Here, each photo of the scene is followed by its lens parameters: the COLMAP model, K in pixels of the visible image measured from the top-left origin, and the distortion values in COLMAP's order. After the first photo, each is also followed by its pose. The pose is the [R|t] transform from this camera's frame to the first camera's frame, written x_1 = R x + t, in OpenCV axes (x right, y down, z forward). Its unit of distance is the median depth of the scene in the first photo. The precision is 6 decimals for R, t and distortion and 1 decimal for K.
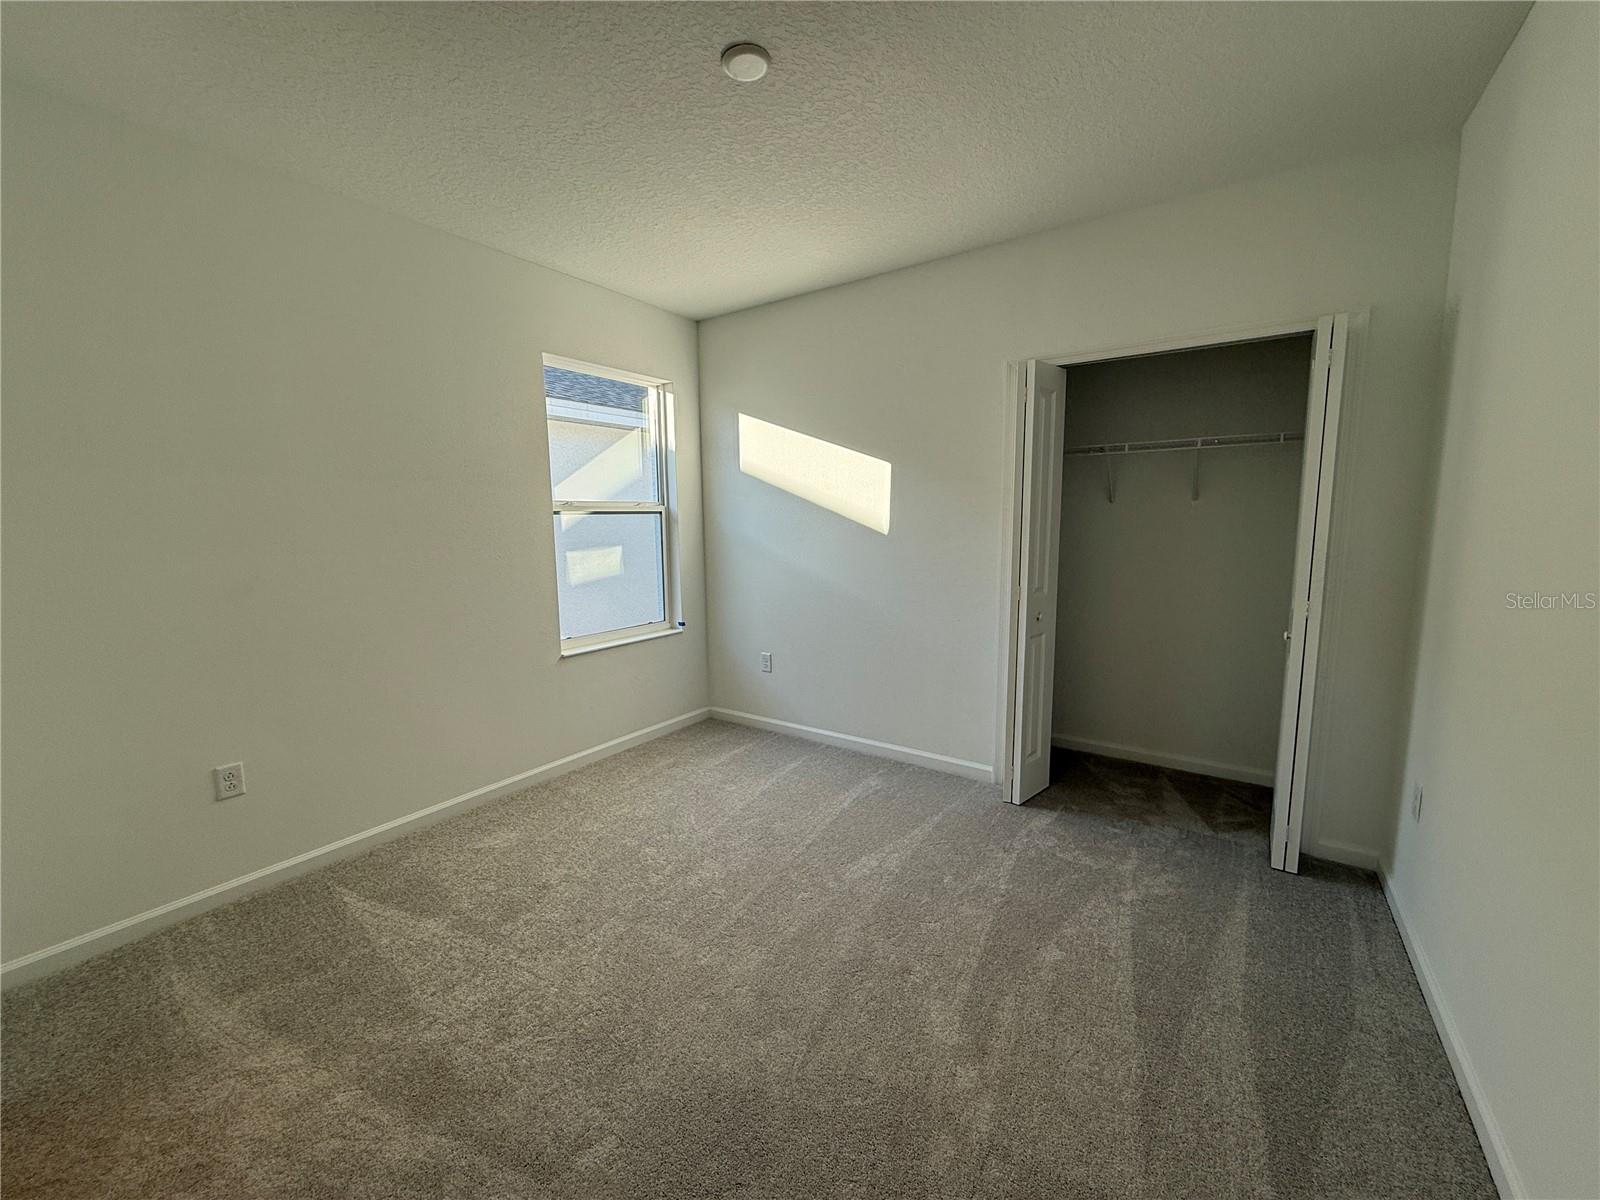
lens RADIAL K [[635.0, 0, 787.3], [0, 635.0, 593.0], [0, 0, 1]] dist [0.001010, -0.000130]
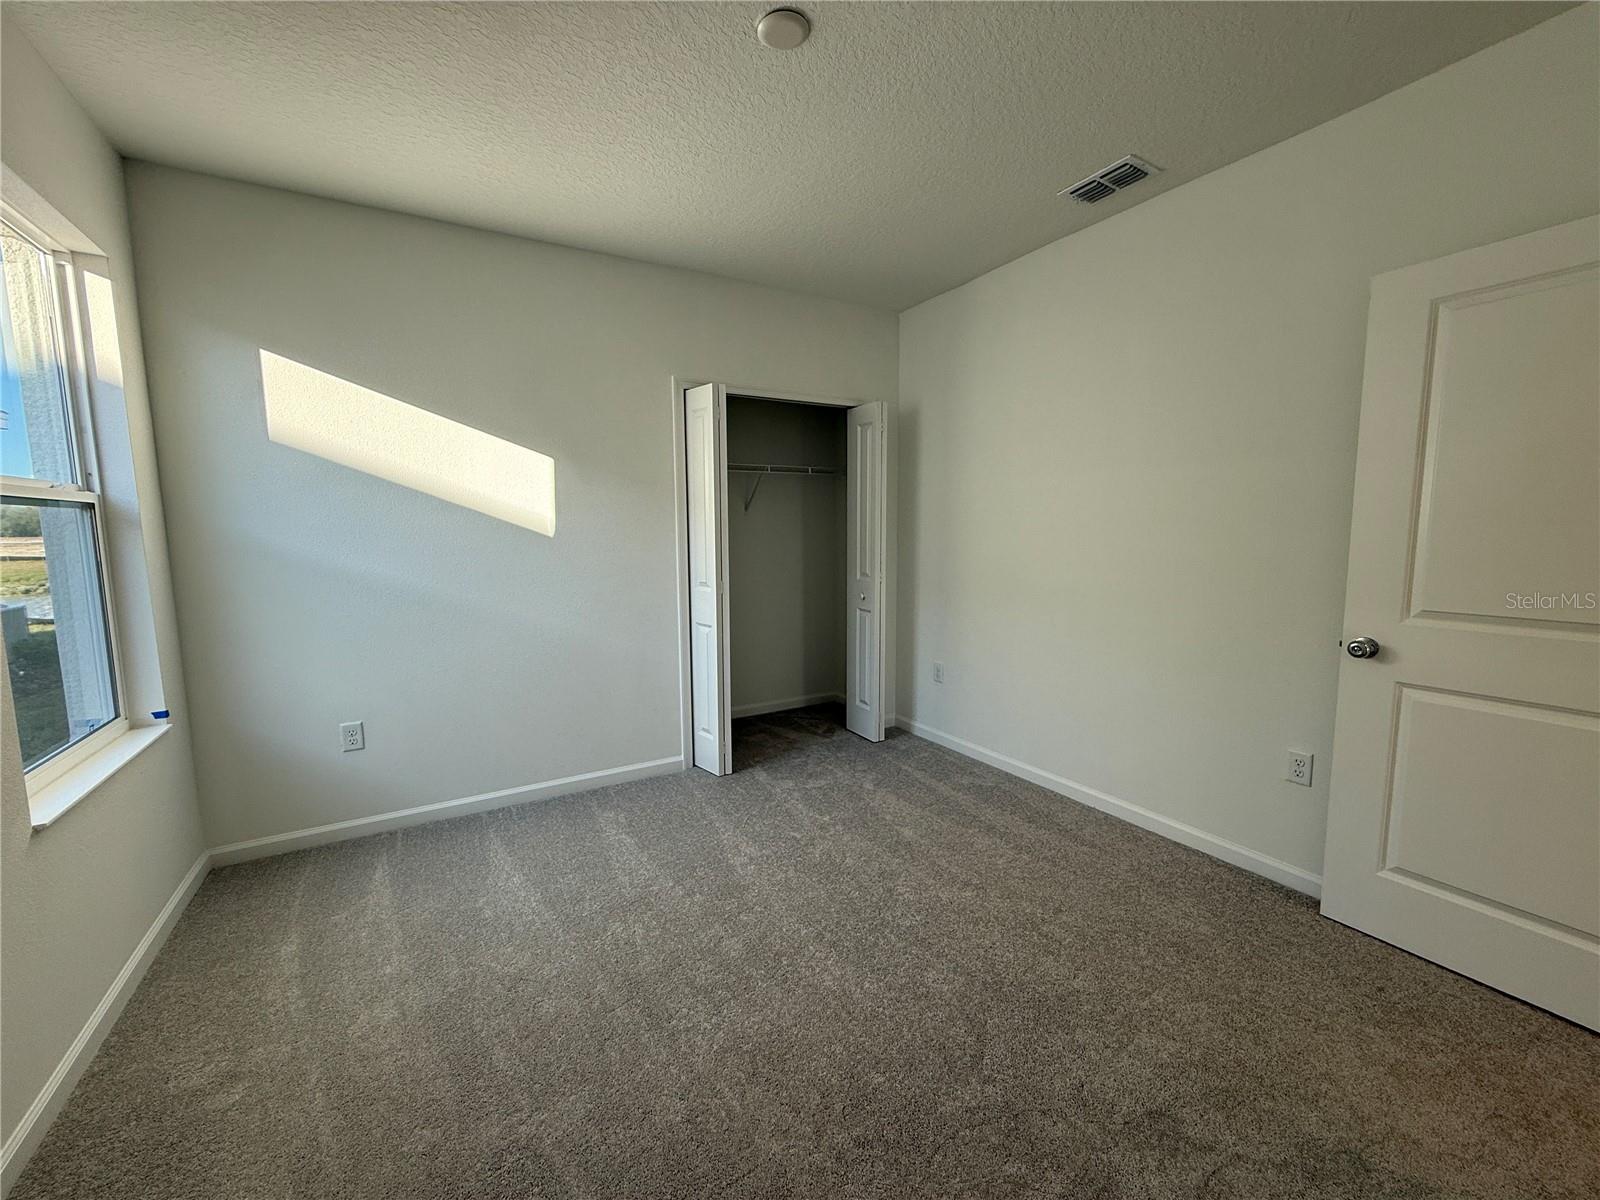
lens RADIAL K [[635.0, 0, 794.2], [0, 635.0, 600.6], [0, 0, 1]] dist [0.001010, -0.000130]
pose [[0.410825, -0.094455, 0.906808, -0.524795], [0.111356, 0.992371, 0.052919, -0.018725], [-0.904888, 0.079238, 0.418208, 0.355914]]
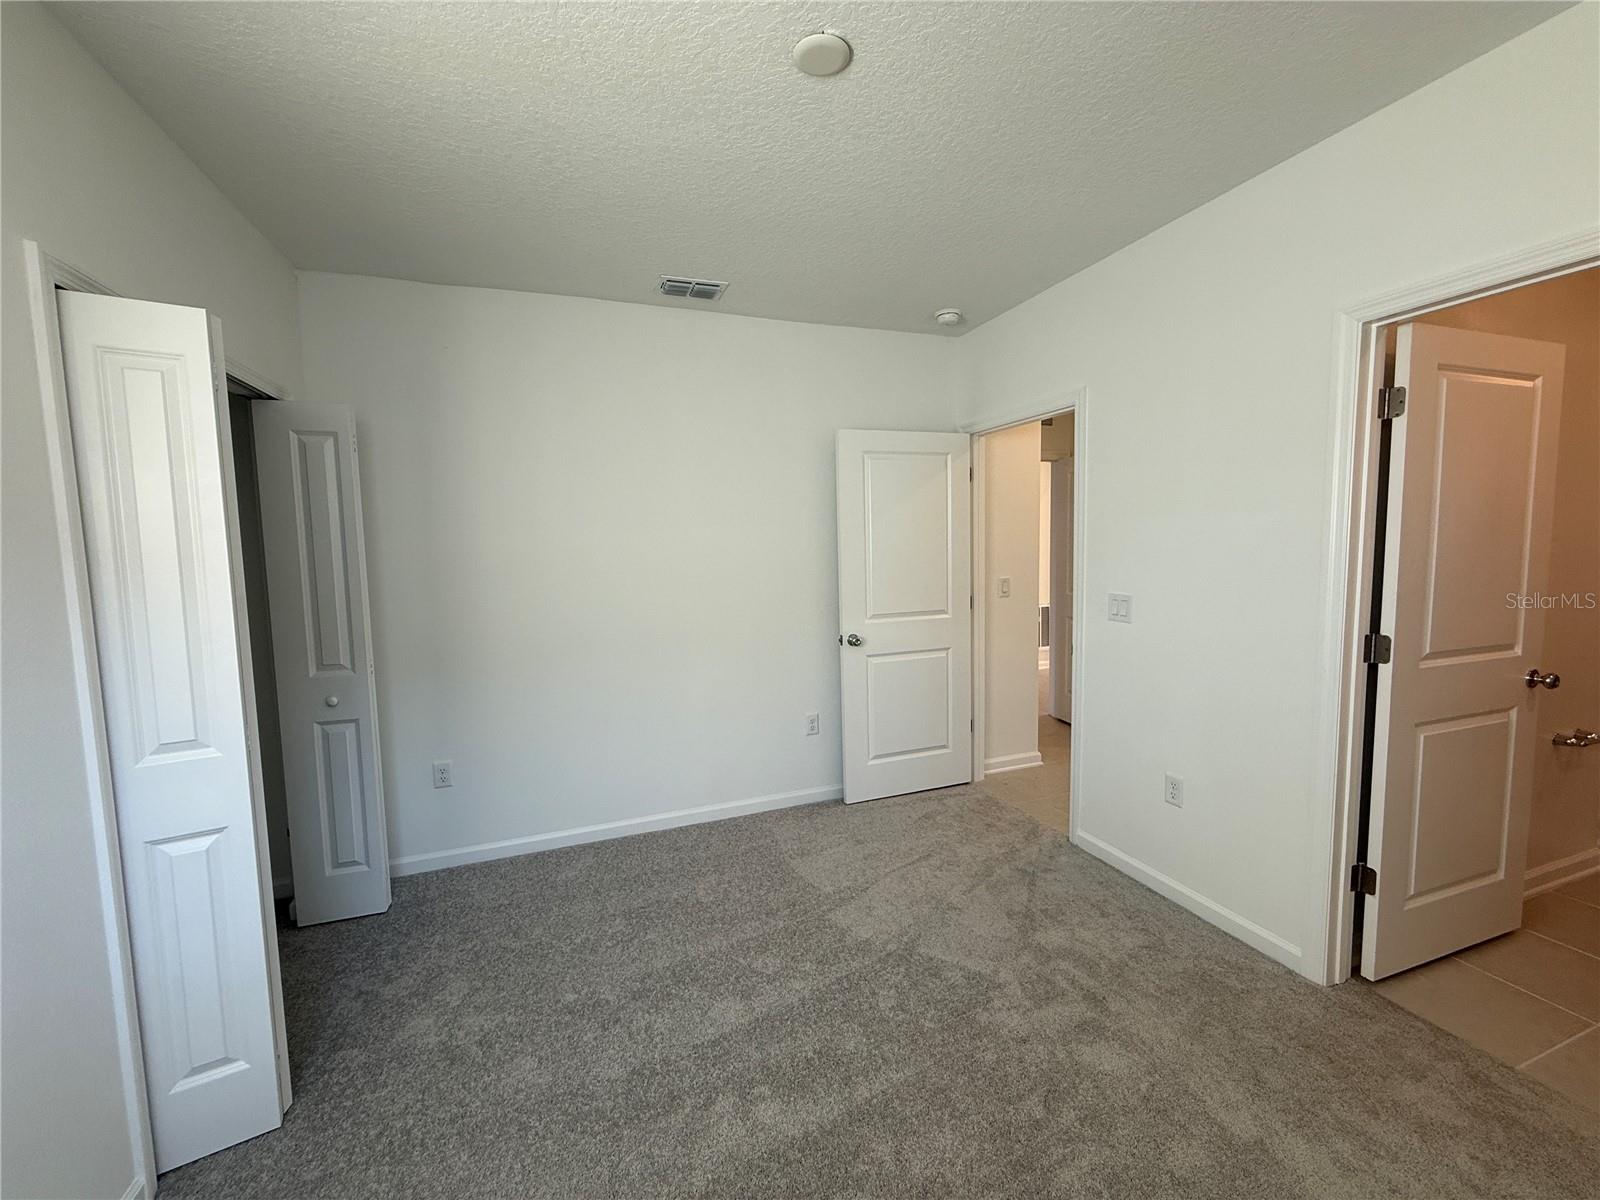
lens RADIAL K [[635.0, 0, 794.4], [0, 635.0, 600.4], [0, 0, 1]] dist [0.001010, -0.000130]
pose [[-0.824620, -0.015824, 0.565466, -0.280049], [0.103209, 0.978622, 0.177896, -0.139790], [-0.556193, 0.205058, -0.805358, 0.990414]]
